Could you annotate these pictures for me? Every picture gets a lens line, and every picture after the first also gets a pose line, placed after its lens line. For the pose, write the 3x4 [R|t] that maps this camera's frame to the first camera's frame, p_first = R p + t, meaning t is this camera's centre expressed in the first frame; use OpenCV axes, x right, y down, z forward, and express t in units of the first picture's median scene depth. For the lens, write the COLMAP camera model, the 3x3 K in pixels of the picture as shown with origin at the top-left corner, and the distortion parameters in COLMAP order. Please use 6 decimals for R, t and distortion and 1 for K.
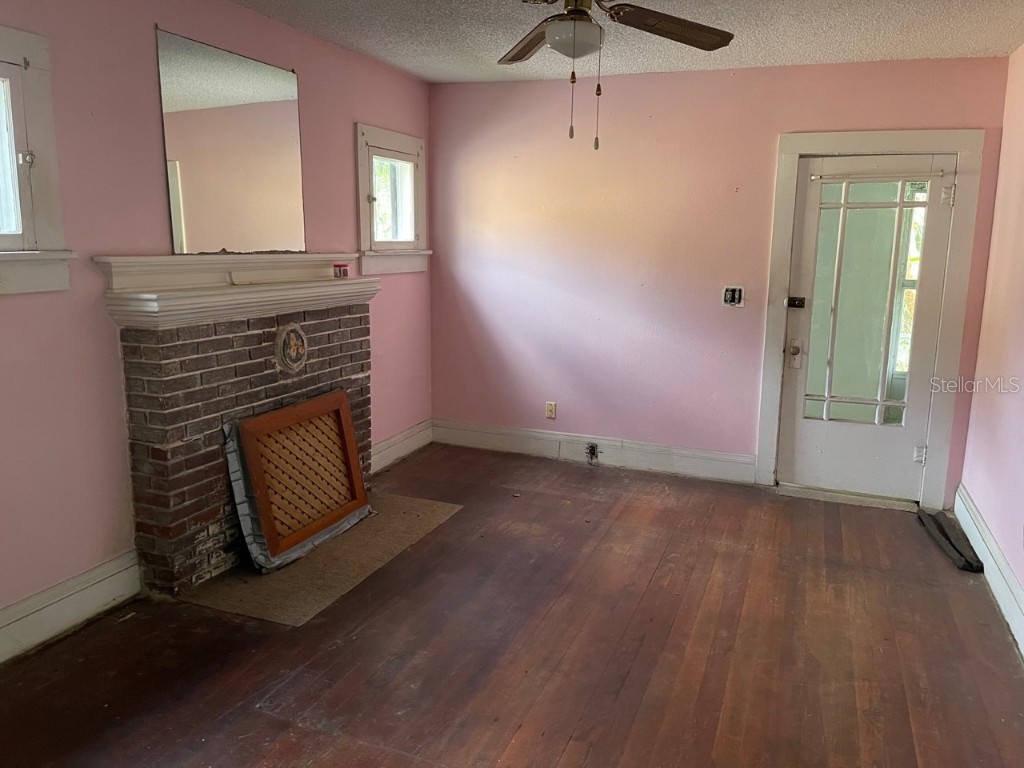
lens RADIAL K [[794.4, 0, 514.1], [0, 794.4, 408.2], [0, 0, 1]] dist [0.069170, -0.093022]
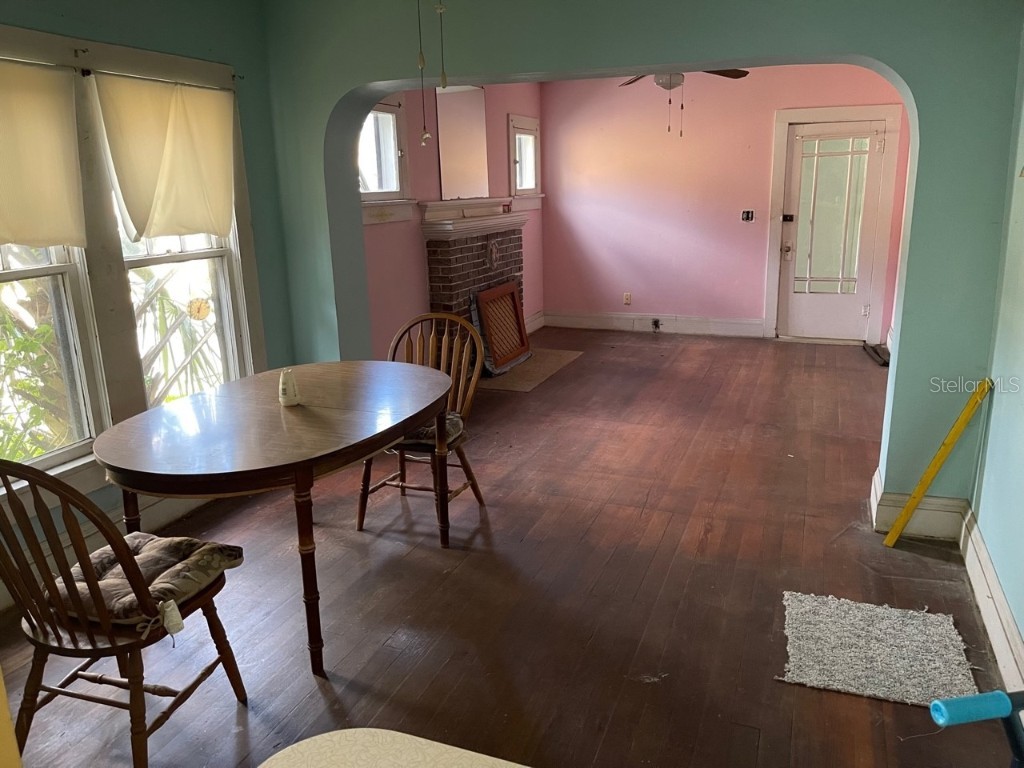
lens RADIAL K [[794.4, 0, 514.1], [0, 794.4, 408.2], [0, 0, 1]] dist [0.069170, -0.093022]
pose [[0.999362, -0.034548, -0.009110, -0.196516], [0.035061, 0.997342, 0.063865, 0.128728], [0.006879, -0.064144, 0.997917, -0.639223]]
